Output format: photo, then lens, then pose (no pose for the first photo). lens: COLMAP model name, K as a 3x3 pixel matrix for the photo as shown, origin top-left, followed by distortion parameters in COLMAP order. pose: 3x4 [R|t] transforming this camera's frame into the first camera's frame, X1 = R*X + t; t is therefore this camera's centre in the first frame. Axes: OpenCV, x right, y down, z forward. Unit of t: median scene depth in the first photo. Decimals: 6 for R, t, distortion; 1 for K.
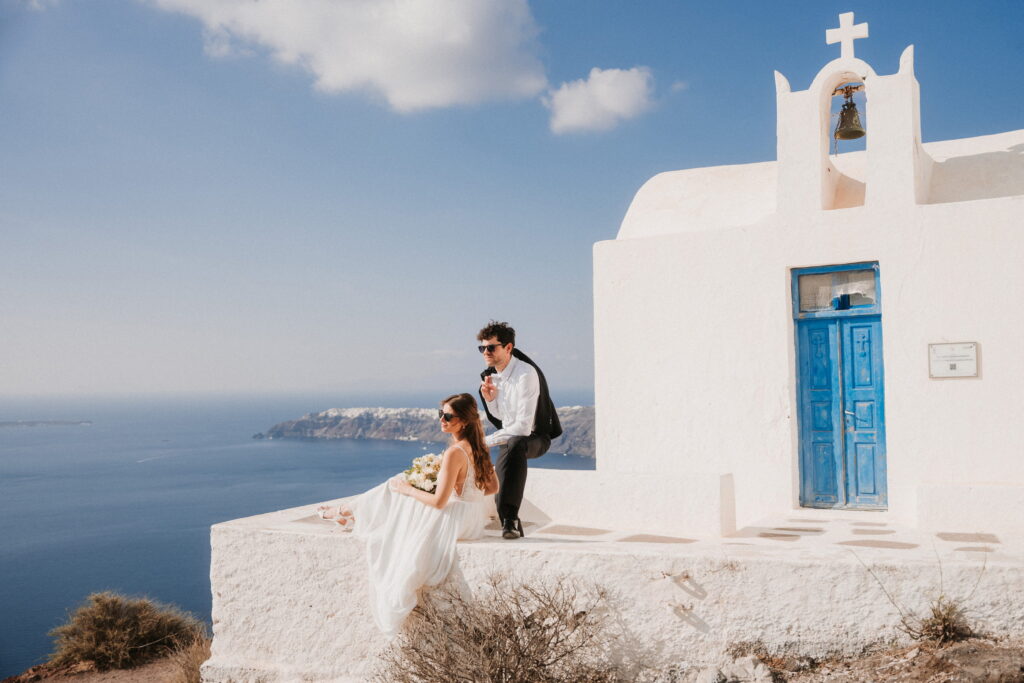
lens RADIAL K [[938.5, 0, 521.5], [0, 938.5, 357.1], [0, 0, 1]] dist [-0.045631, 0.000000]
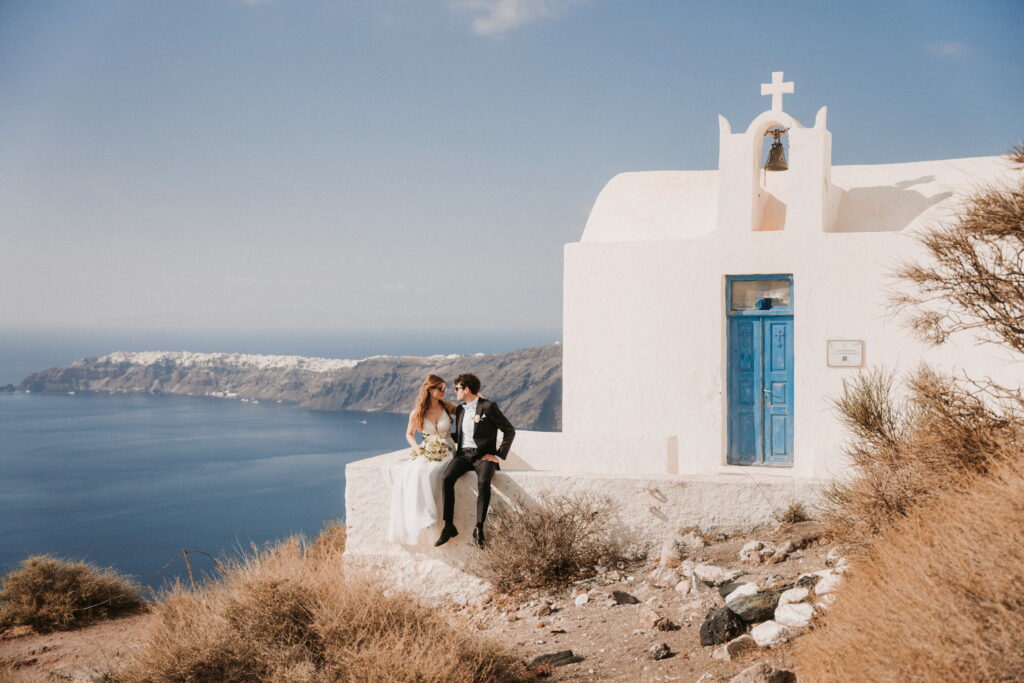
lens RADIAL K [[1241.6, 0, 517.3], [0, 1241.6, 343.3], [0, 0, 1]] dist [0.075123, 0.000000]
pose [[0.993683, 0.018694, 0.110652, -0.173937], [-0.023464, 0.998844, 0.041960, -0.067271], [-0.109740, -0.044292, 0.992973, -0.635668]]
